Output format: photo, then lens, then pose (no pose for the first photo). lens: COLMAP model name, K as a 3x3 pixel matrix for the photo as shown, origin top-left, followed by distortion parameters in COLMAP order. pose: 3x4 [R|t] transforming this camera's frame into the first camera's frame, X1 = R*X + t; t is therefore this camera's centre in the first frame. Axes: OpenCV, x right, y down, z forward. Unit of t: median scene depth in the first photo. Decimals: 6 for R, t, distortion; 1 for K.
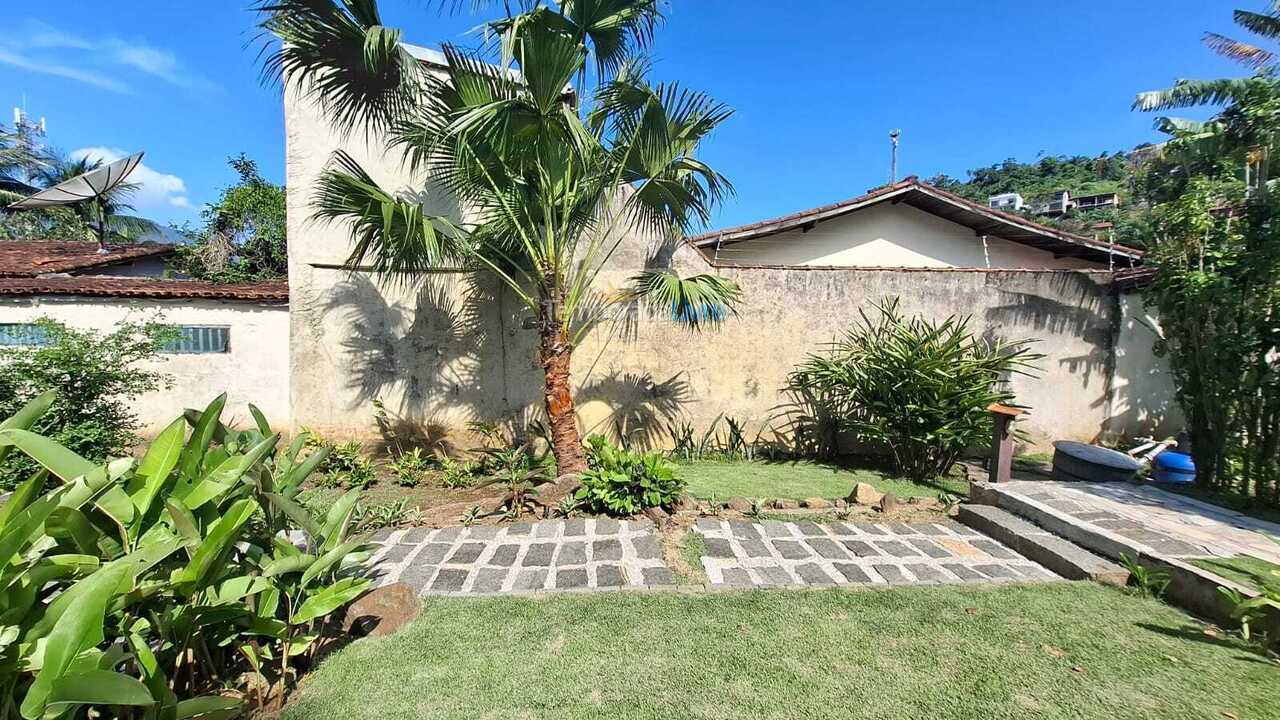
lens RADIAL K [[517.3, 0, 632.1], [0, 517.3, 353.8], [0, 0, 1]] dist [0.002258, 0.001514]
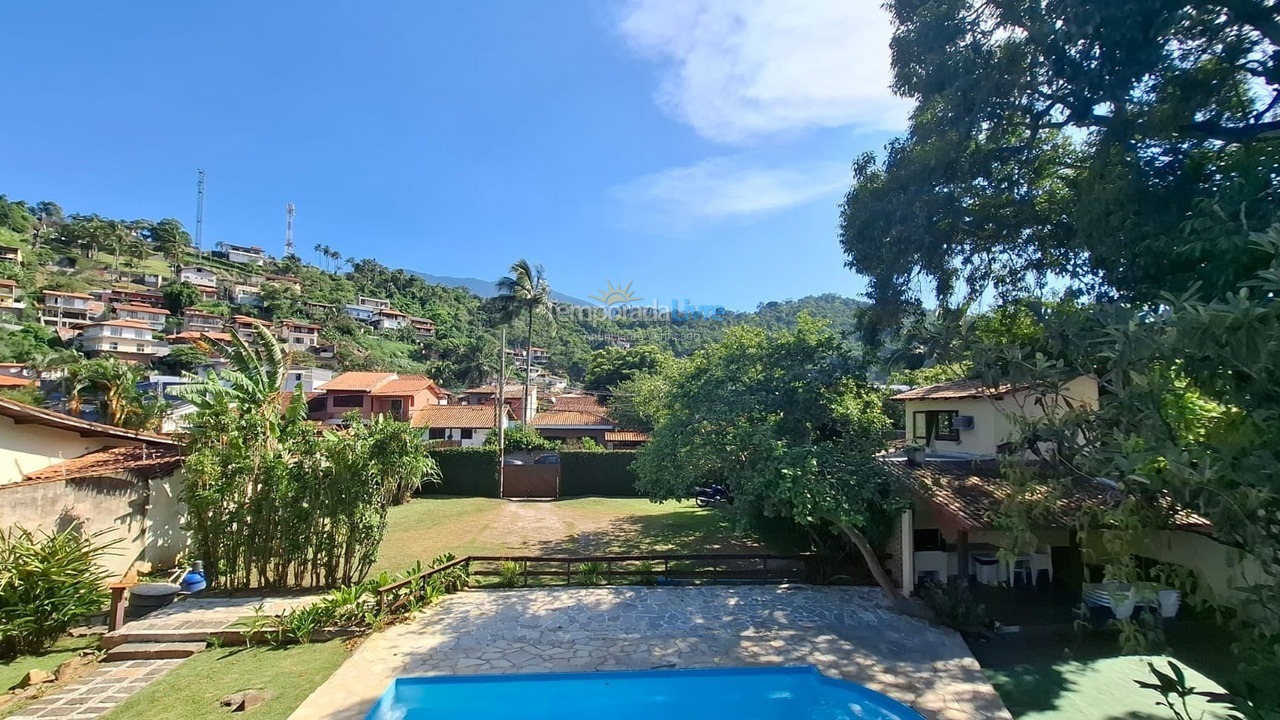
lens RADIAL K [[529.3, 0, 636.9], [0, 529.3, 390.6], [0, 0, 1]] dist [0.000688, 0.000333]
pose [[-0.045107, 0.020364, 0.998775, -0.852093], [0.034425, 0.999230, -0.018818, -0.335923], [-0.998389, 0.033534, -0.045773, -0.494094]]
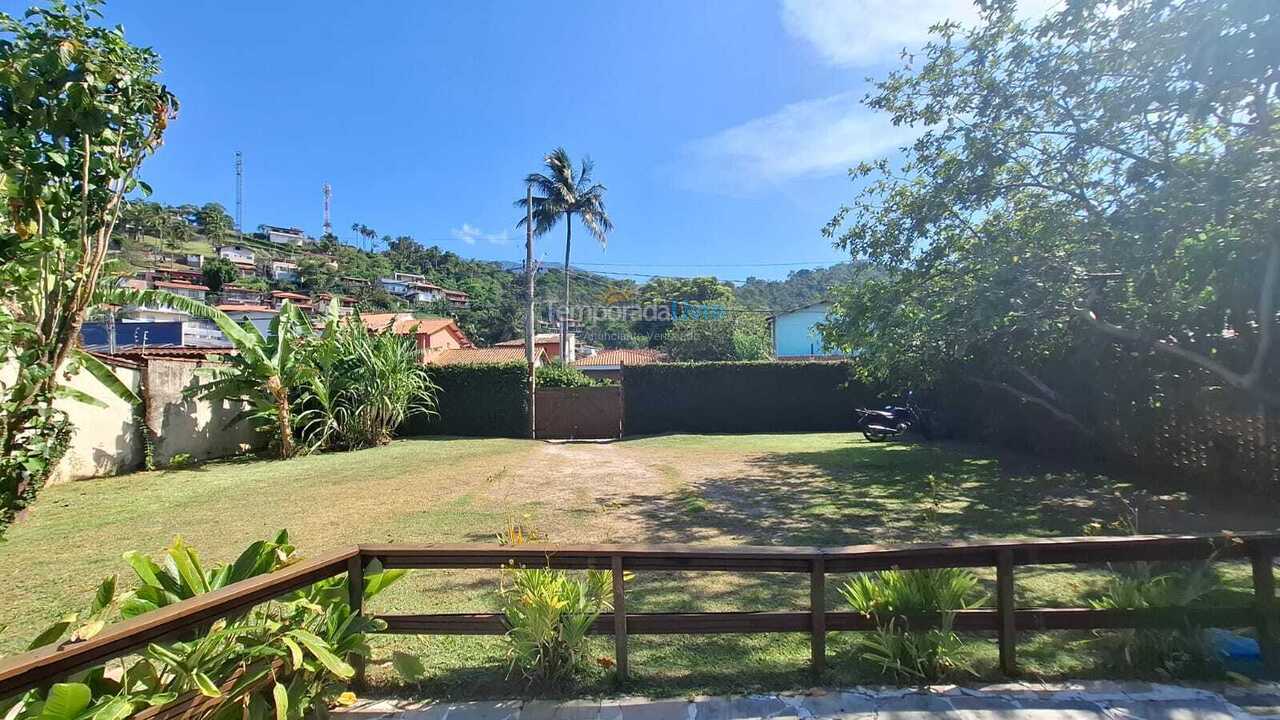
lens RADIAL K [[517.3, 0, 638.1], [0, 517.3, 378.5], [0, 0, 1]] dist [0.002258, 0.001514]
pose [[0.013813, -0.006342, 0.999884, 0.469008], [0.059517, 0.998212, 0.005509, 0.021609], [-0.998132, 0.059434, 0.014165, -0.230852]]
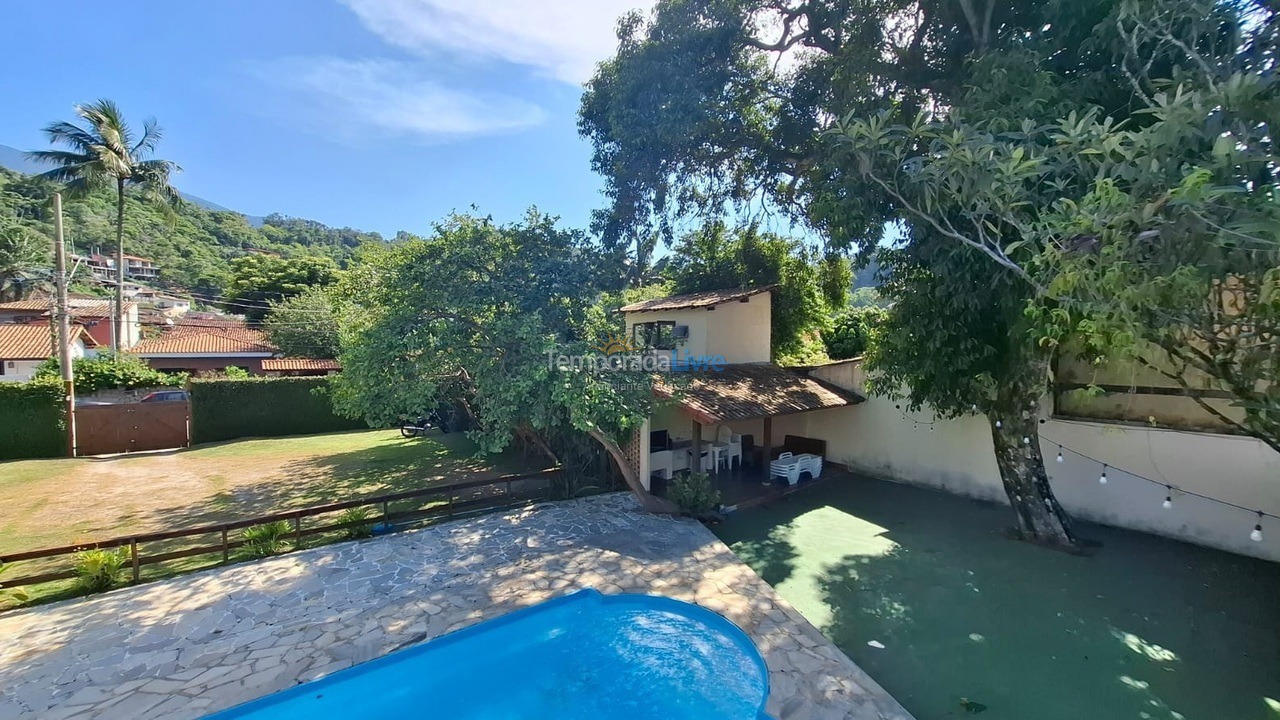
lens RADIAL K [[517.3, 0, 638.0], [0, 517.3, 373.5], [0, 0, 1]] dist [0.002258, 0.001514]
pose [[-0.583590, -0.064594, 0.809475, -0.530927], [0.021750, 0.995230, 0.095097, -0.246147], [-0.811757, 0.073104, -0.579401, -0.436869]]
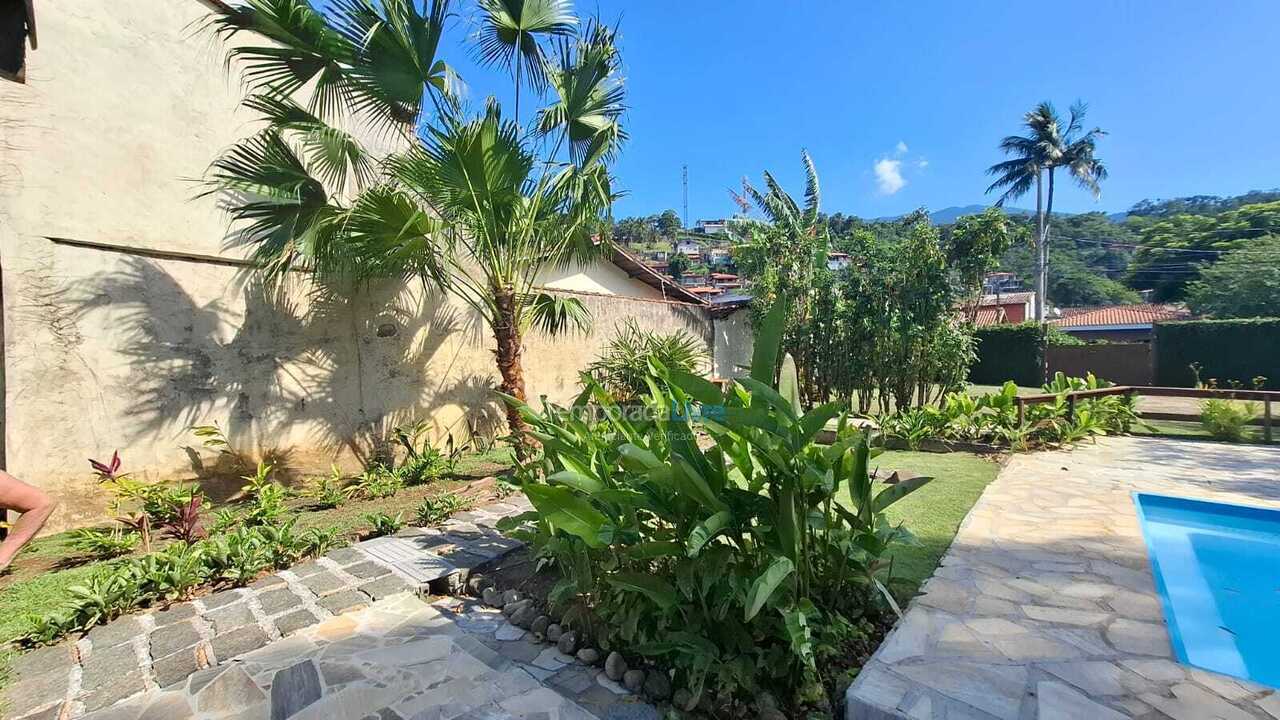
lens RADIAL K [[517.3, 0, 636.2], [0, 517.3, 369.3], [0, 0, 1]] dist [0.002258, 0.001514]
pose [[0.678575, -0.042781, 0.733284, -0.598721], [0.052510, 0.998574, 0.009666, 0.030948], [-0.732652, 0.031945, 0.679853, -0.012894]]
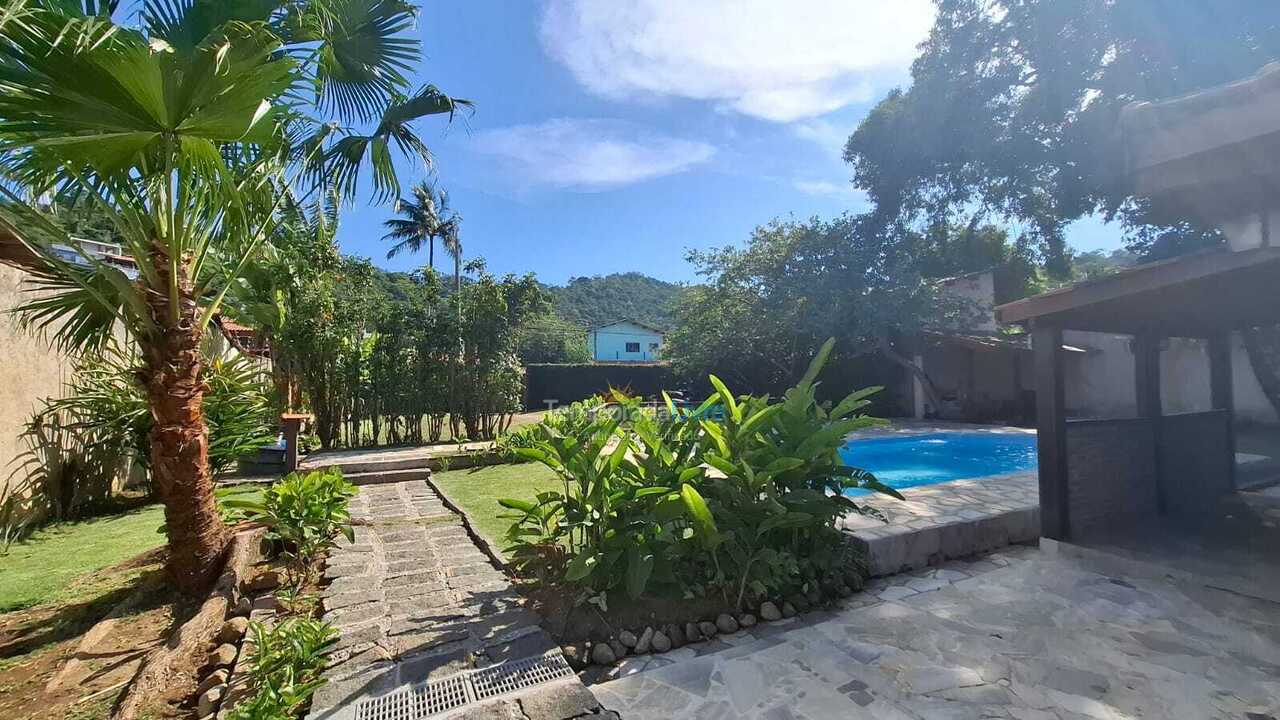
lens RADIAL K [[517.3, 0, 643.3], [0, 517.3, 366.1], [0, 0, 1]] dist [0.002258, 0.001514]
pose [[-0.404217, 0.017062, 0.914504, -0.738709], [0.046636, 0.998910, 0.001976, 0.011862], [-0.913473, 0.043447, -0.404572, 0.531025]]
